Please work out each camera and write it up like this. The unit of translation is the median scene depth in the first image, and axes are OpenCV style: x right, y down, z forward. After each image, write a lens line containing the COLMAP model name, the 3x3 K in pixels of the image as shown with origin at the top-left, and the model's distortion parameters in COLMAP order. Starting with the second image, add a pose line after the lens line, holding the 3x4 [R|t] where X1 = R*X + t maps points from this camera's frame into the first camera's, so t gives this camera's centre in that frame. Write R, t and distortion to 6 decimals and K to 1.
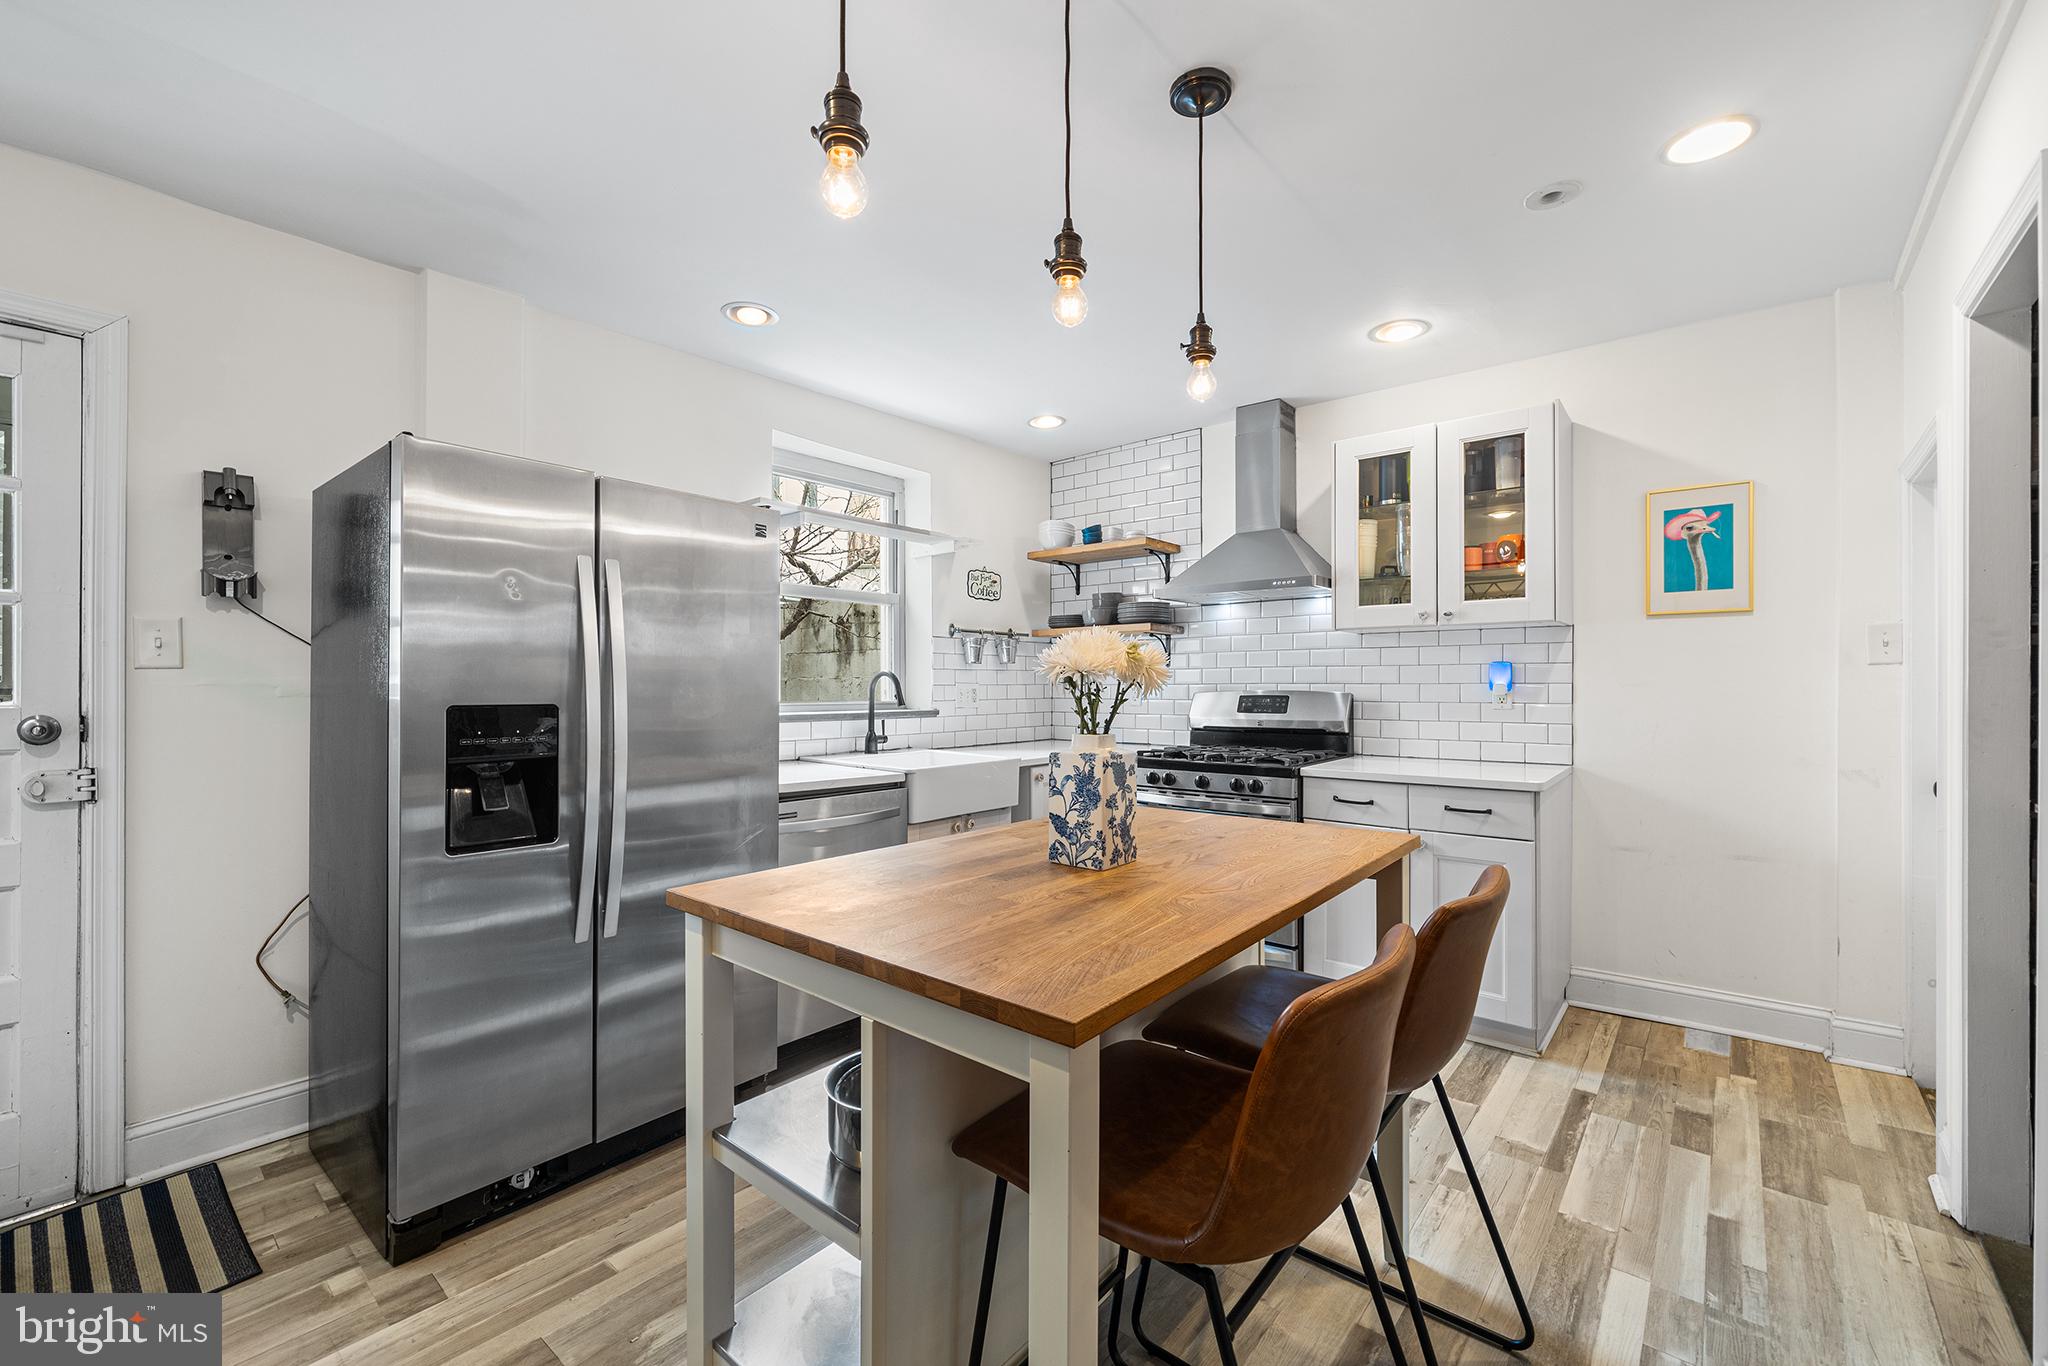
lens RADIAL K [[830.5, 0, 1033.7], [0, 830.5, 678.3], [0, 0, 1]] dist [0.000237, 0.000266]
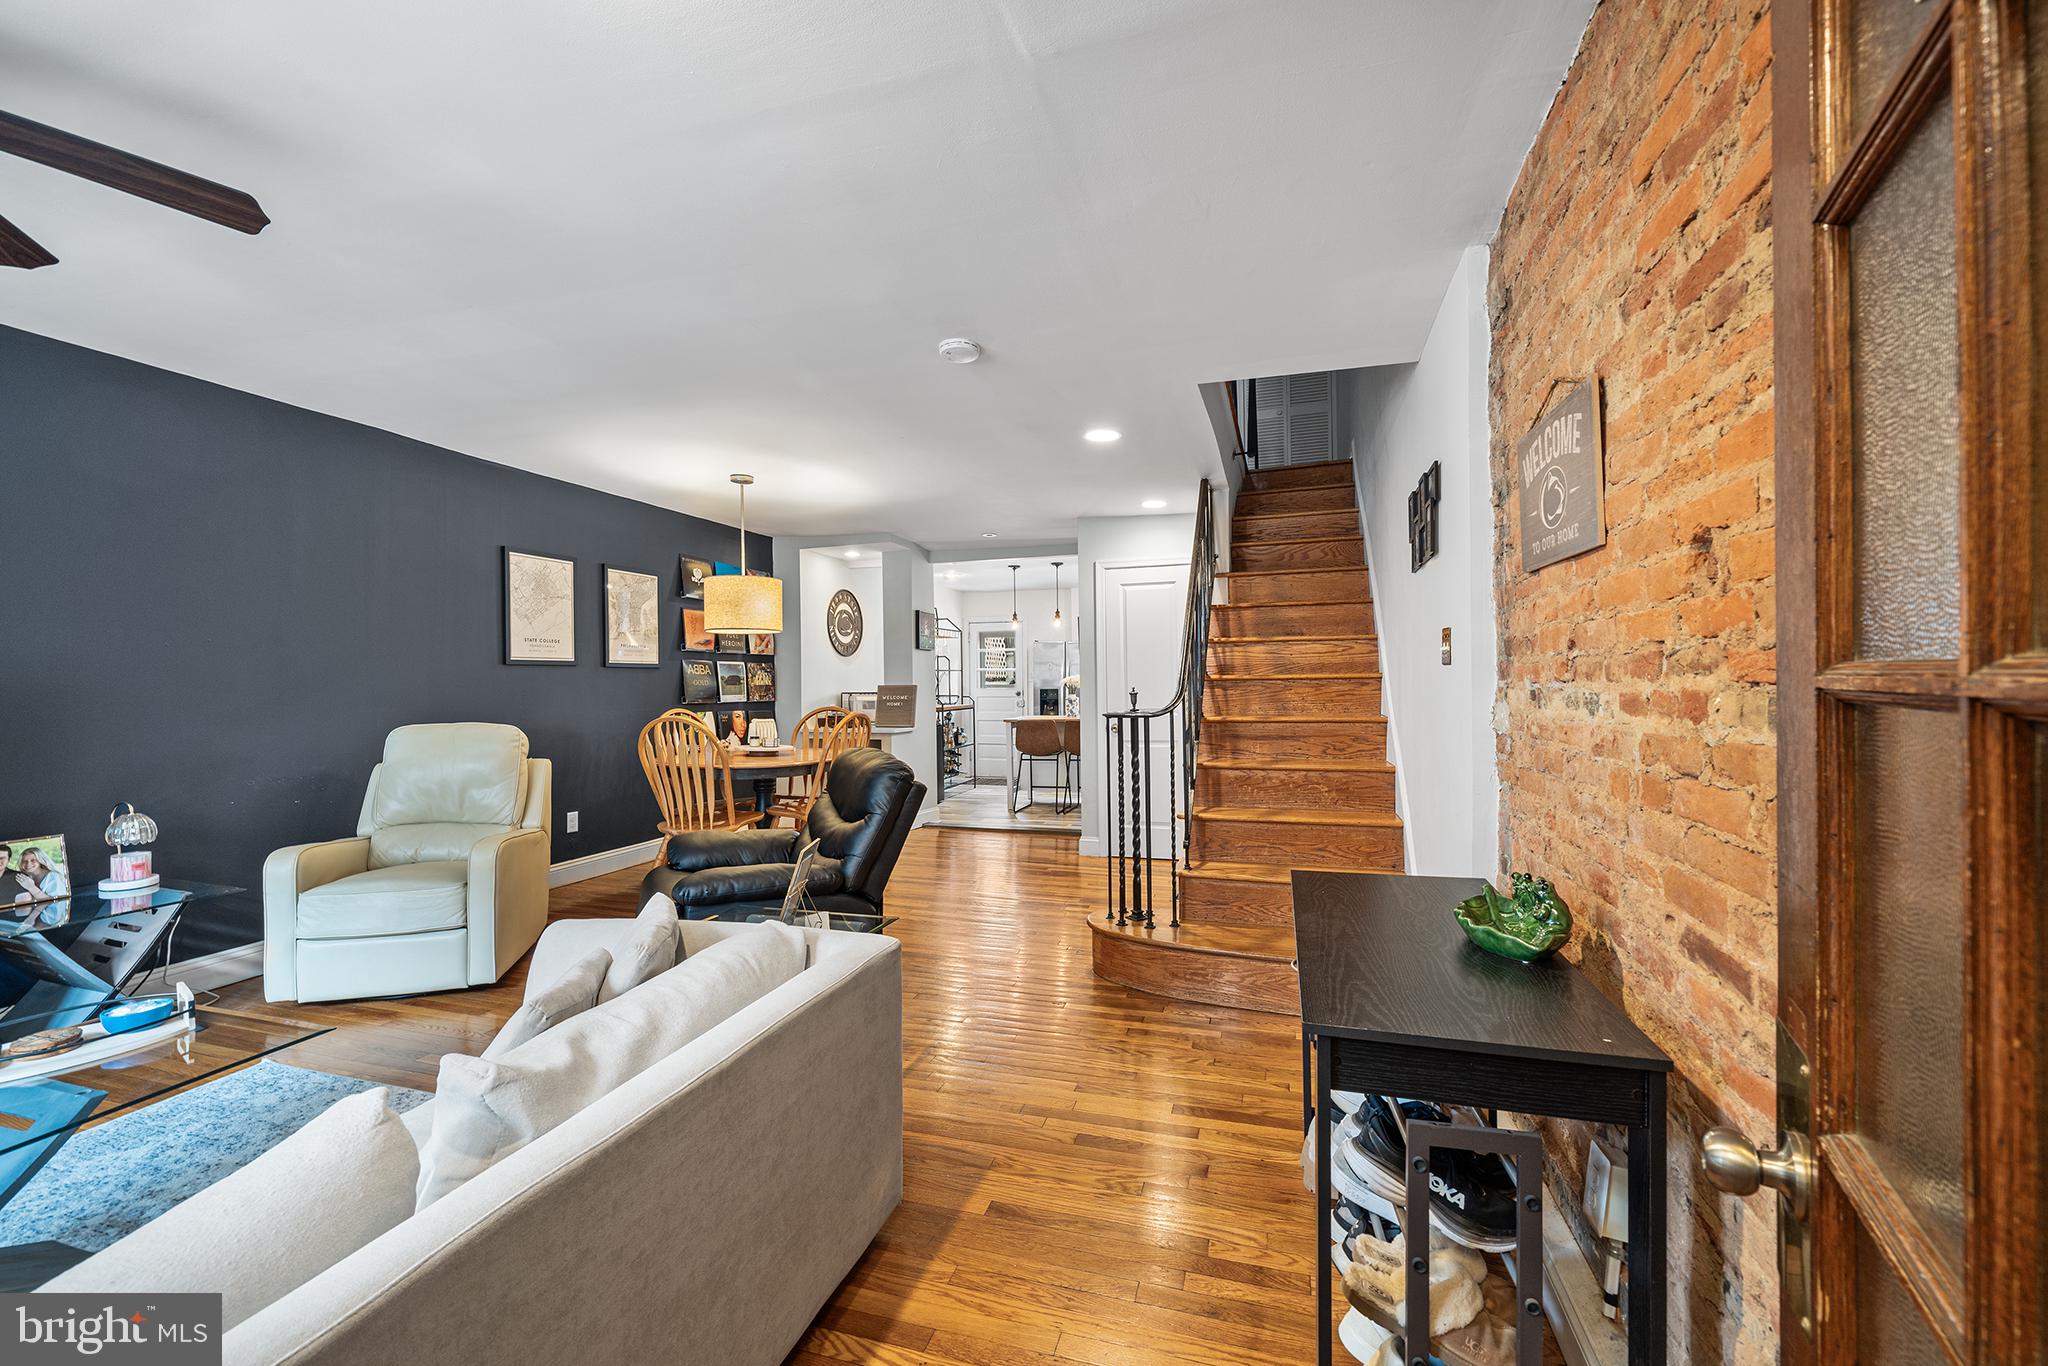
lens RADIAL K [[830.5, 0, 1033.7], [0, 830.5, 678.3], [0, 0, 1]] dist [0.000237, 0.000266]
pose [[0.395512, -0.008880, -0.918418, 2.132291], [0.018871, 0.999821, -0.001541, -0.015456], [0.918267, -0.016722, 0.395609, -0.601160]]
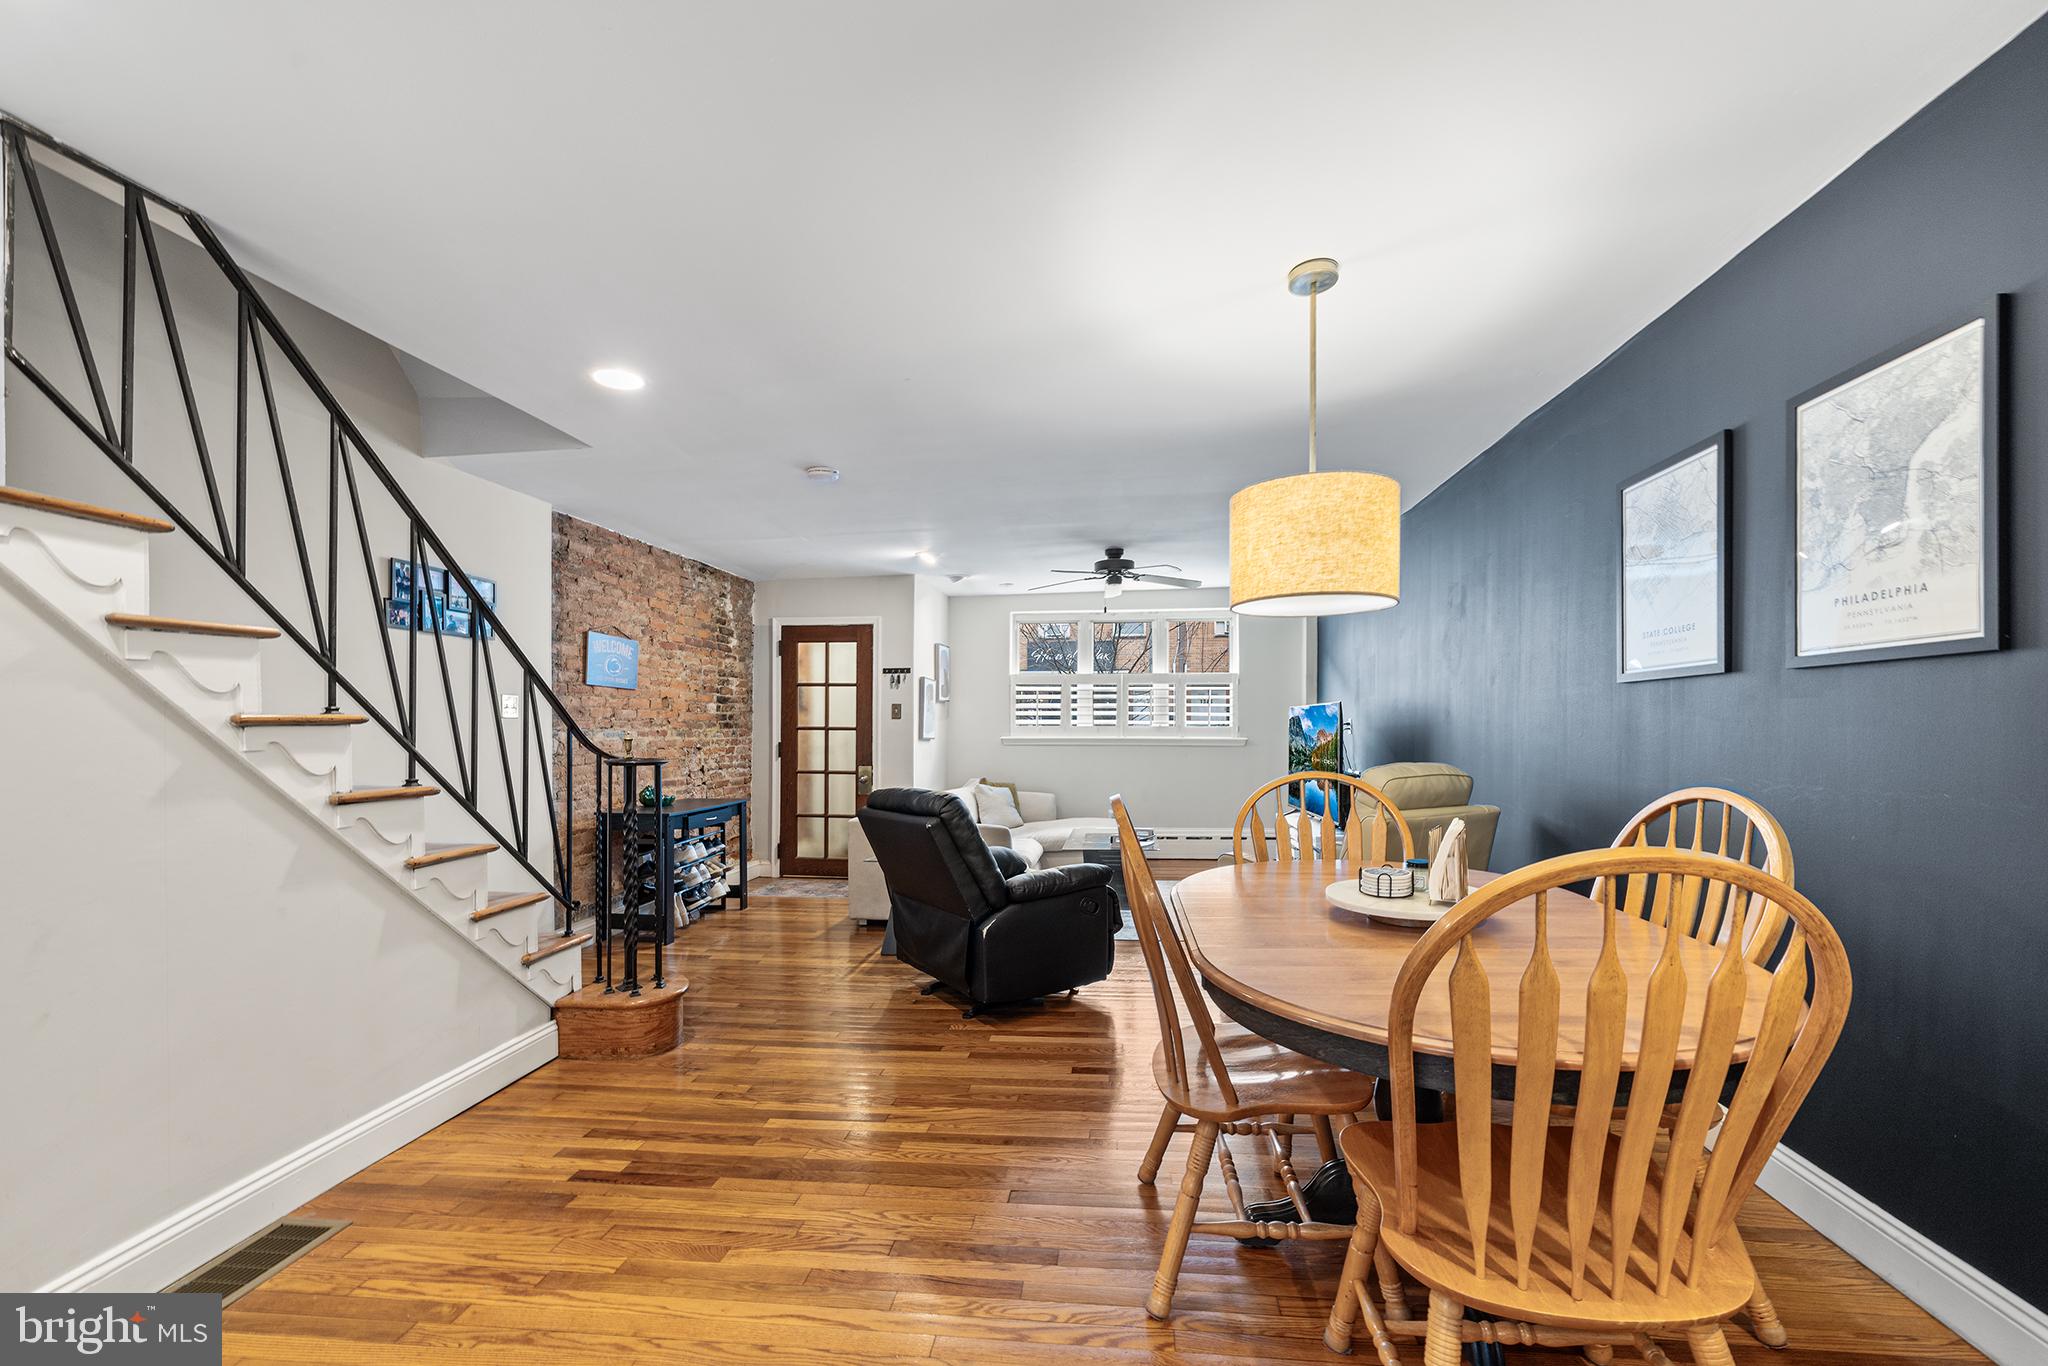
lens RADIAL K [[824.5, 0, 1025.8], [0, 824.5, 716.9], [0, 0, 1]] dist [-0.000839, -0.000164]
pose [[-0.539183, 0.011355, 0.842112, 0.338899], [-0.003501, 0.999870, -0.015724, -0.009296], [-0.842181, -0.011426, -0.539073, 0.006334]]
